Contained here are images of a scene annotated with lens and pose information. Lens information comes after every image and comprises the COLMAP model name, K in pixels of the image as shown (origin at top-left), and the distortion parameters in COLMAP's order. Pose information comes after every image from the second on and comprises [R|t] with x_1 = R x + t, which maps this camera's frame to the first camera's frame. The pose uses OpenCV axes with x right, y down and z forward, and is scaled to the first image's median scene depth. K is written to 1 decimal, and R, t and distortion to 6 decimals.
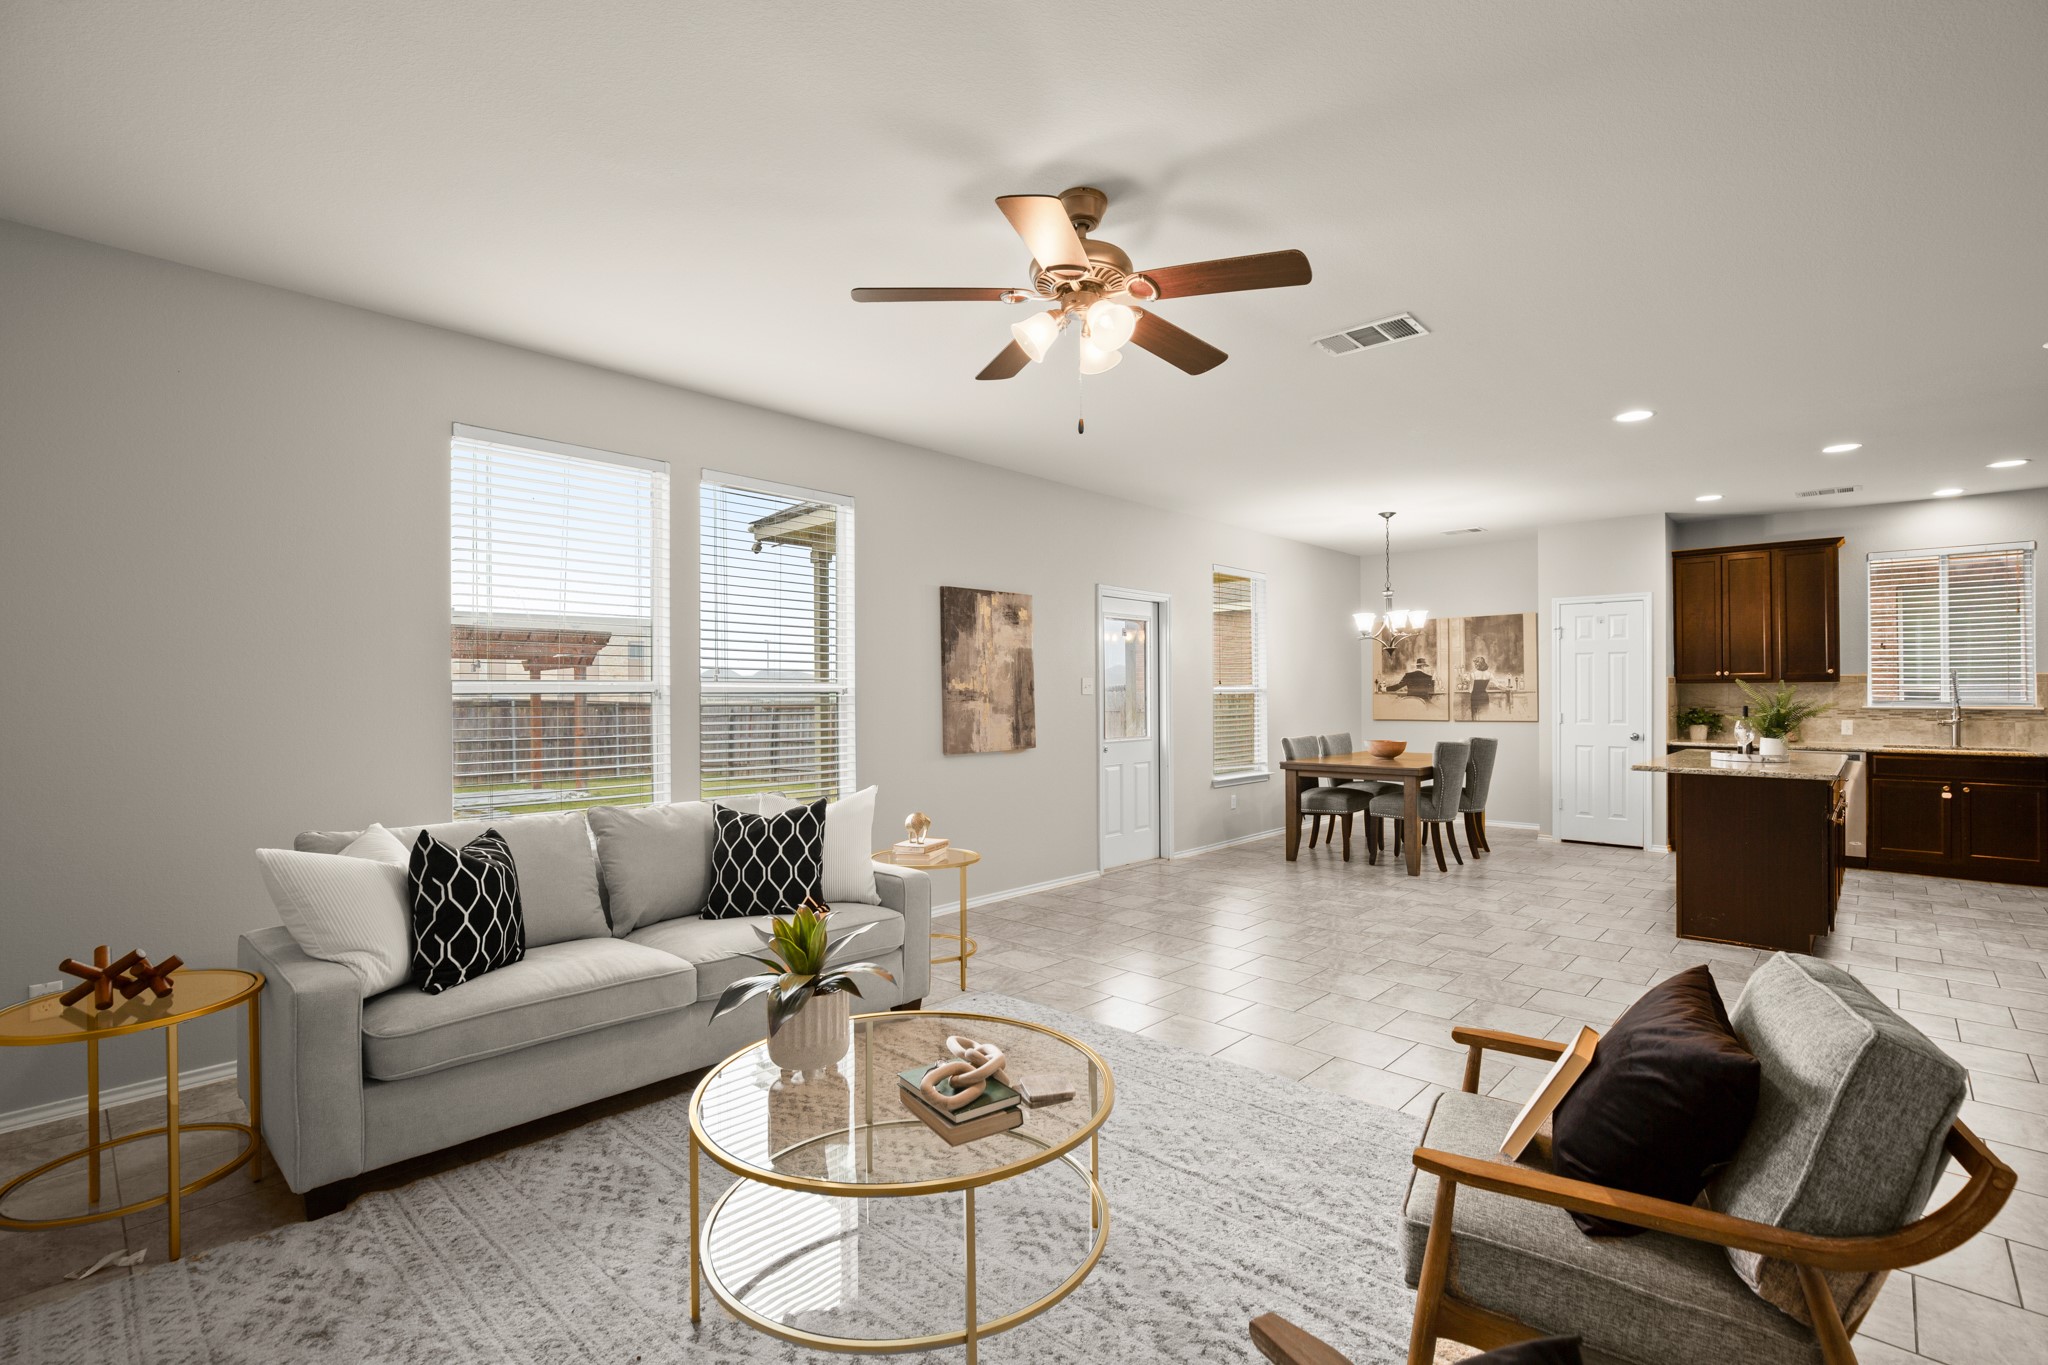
lens RADIAL K [[943.6, 0, 1039.3], [0, 943.6, 684.2], [0, 0, 1]] dist [-0.019224, 0.005763]
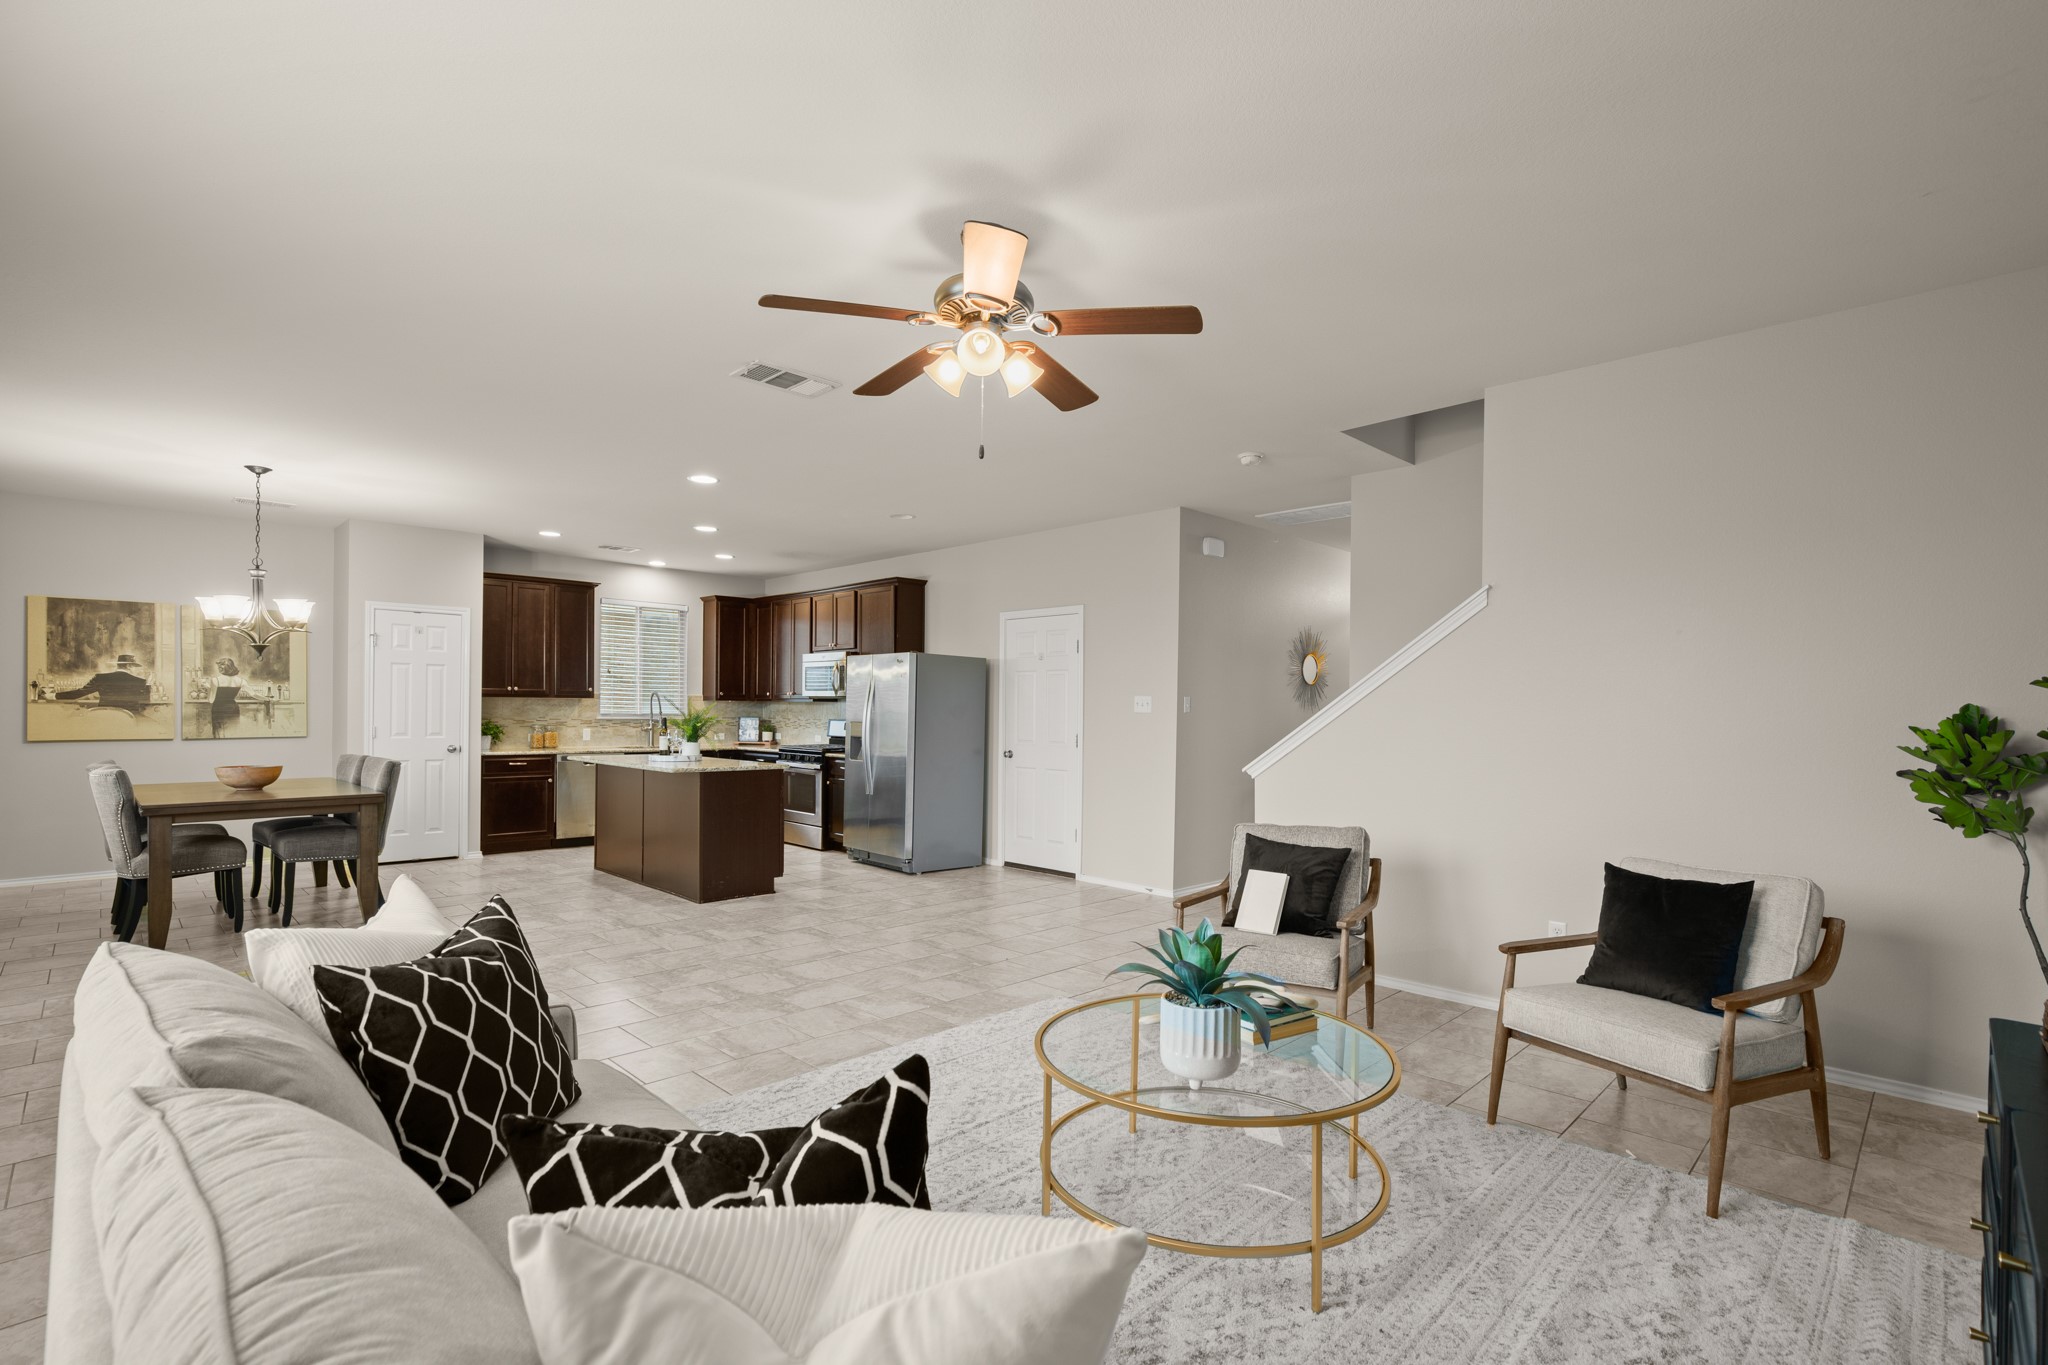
lens RADIAL K [[943.6, 0, 1043.1], [0, 943.6, 714.4], [0, 0, 1]] dist [-0.019224, 0.005763]
pose [[0.035198, -0.002318, 0.999378, -0.378104], [-0.018954, 0.999816, 0.002987, 0.004088], [-0.999201, -0.019047, 0.035147, 0.343888]]
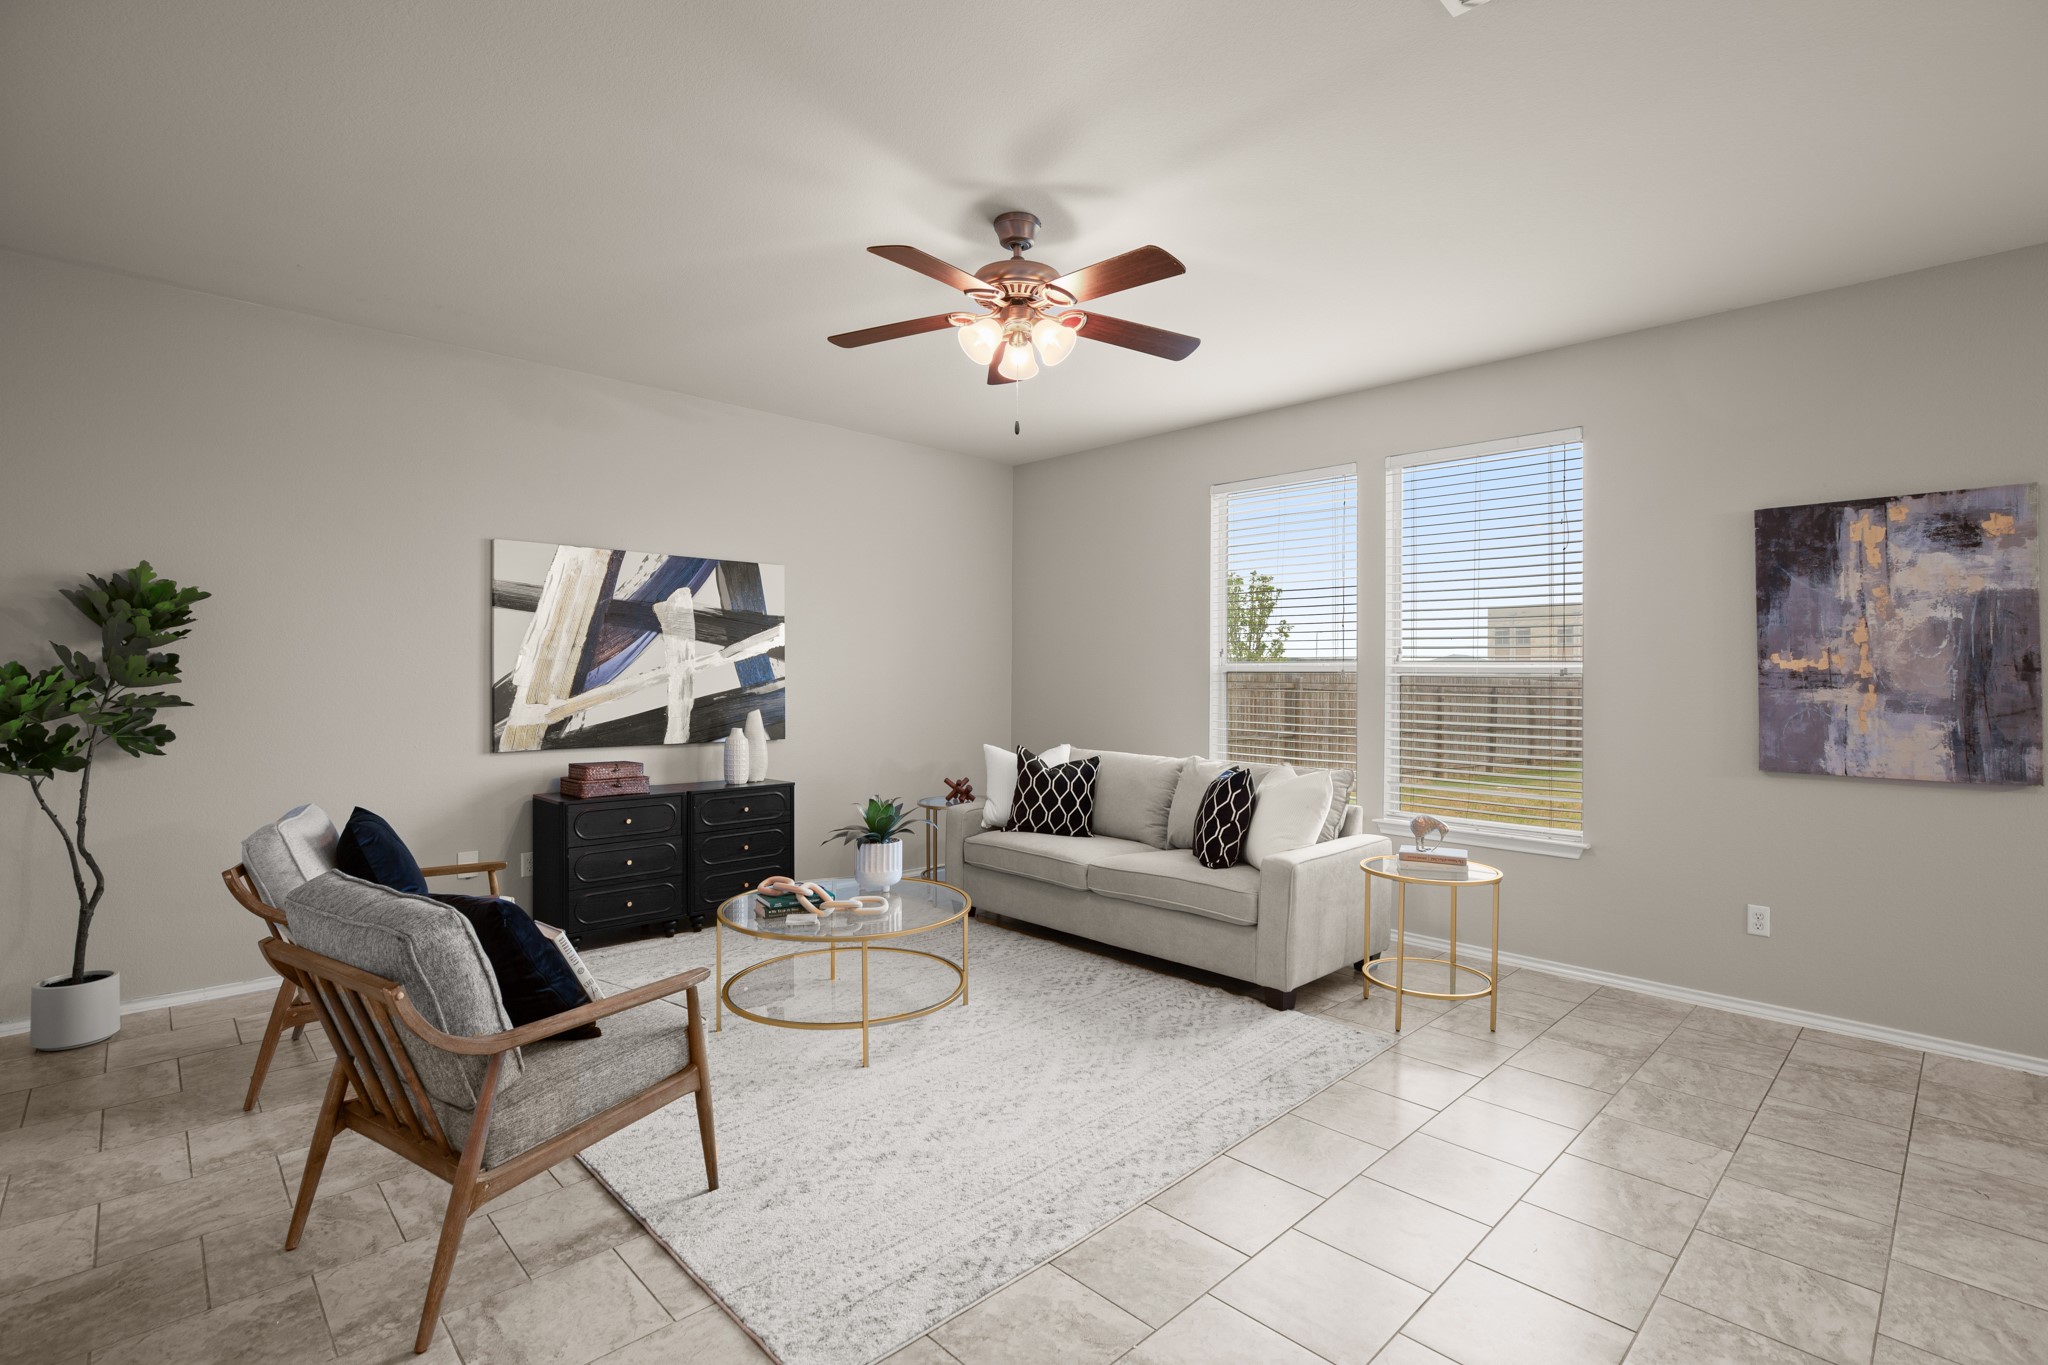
lens RADIAL K [[943.6, 0, 1043.0], [0, 943.6, 675.1], [0, 0, 1]] dist [-0.019224, 0.005763]
pose [[-0.051080, 0.001193, -0.998694, 0.436501], [0.001152, 0.999999, 0.001136, 0.006234], [0.998694, -0.001092, -0.051081, 0.418707]]
